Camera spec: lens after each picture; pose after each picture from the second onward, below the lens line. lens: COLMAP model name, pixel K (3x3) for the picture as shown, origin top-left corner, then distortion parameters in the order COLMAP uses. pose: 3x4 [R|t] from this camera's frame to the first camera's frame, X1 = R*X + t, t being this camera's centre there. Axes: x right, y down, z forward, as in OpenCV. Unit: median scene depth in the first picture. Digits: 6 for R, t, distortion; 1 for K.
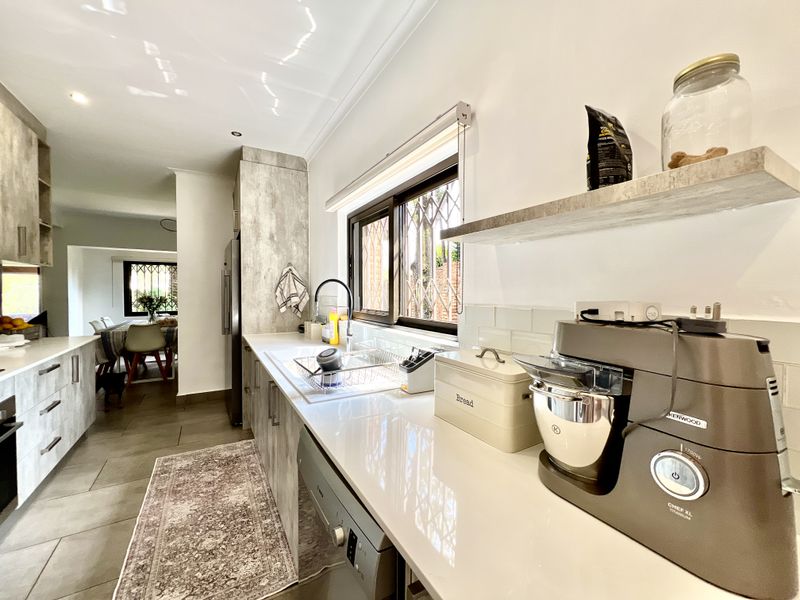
lens RADIAL K [[318.7, 0, 396.4], [0, 318.7, 298.6], [0, 0, 1]] dist [-0.002003, 0.000364]
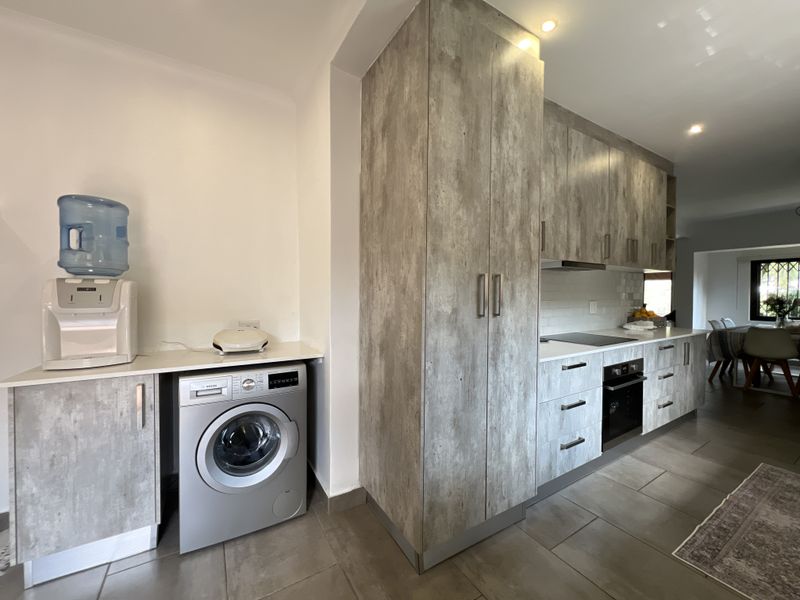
lens RADIAL K [[318.7, 0, 396.4], [0, 318.7, 298.6], [0, 0, 1]] dist [-0.002003, 0.000364]
pose [[0.005152, 0.010173, -0.999935, 0.170883], [-0.025315, 0.999629, 0.010040, 0.023398], [0.999666, 0.025262, 0.005407, -0.104104]]
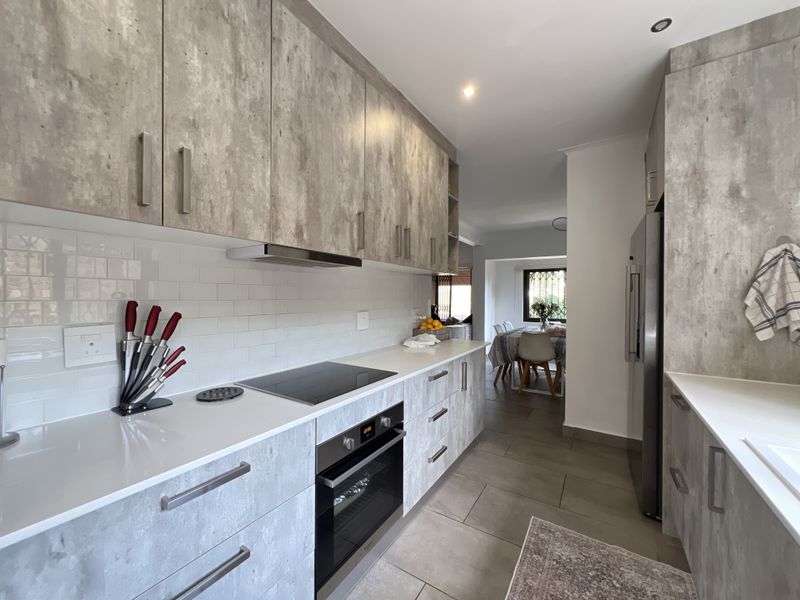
lens RADIAL K [[318.7, 0, 396.4], [0, 318.7, 298.6], [0, 0, 1]] dist [-0.002003, 0.000364]
pose [[0.445669, 0.002958, -0.895193, -0.194209], [-0.023730, 0.999682, -0.008511, -0.002995], [0.894883, 0.025036, 0.445598, 0.317538]]
